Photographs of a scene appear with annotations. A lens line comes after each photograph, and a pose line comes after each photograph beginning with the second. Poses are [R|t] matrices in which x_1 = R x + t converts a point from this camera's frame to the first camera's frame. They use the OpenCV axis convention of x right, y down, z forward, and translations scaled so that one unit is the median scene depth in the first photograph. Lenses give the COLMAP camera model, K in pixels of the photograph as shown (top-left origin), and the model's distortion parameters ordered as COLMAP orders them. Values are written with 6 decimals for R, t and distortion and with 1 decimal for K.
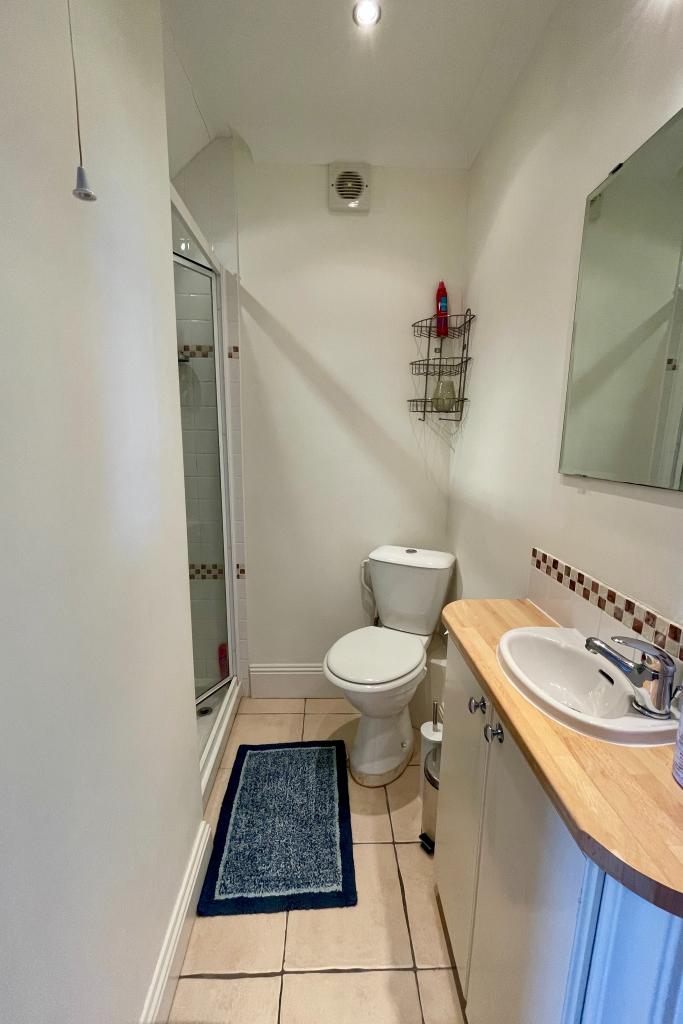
lens RADIAL K [[421.6, 0, 340.1], [0, 421.6, 514.6], [0, 0, 1]] dist [-0.000080, -0.000362]
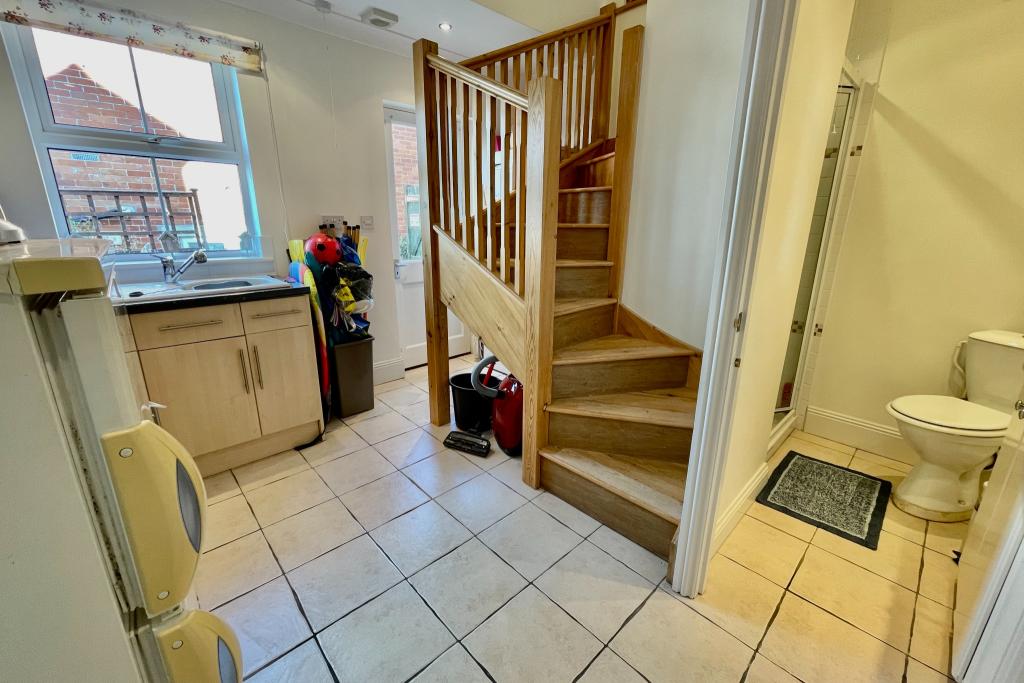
lens RADIAL K [[421.6, 0, 508.8], [0, 421.6, 338.0], [0, 0, 1]] dist [-0.000080, -0.000362]
pose [[0.665546, 0.194889, -0.720462, 0.068993], [-0.136598, 0.980808, 0.139128, 0.125657], [0.733750, 0.005818, 0.679395, -0.611067]]
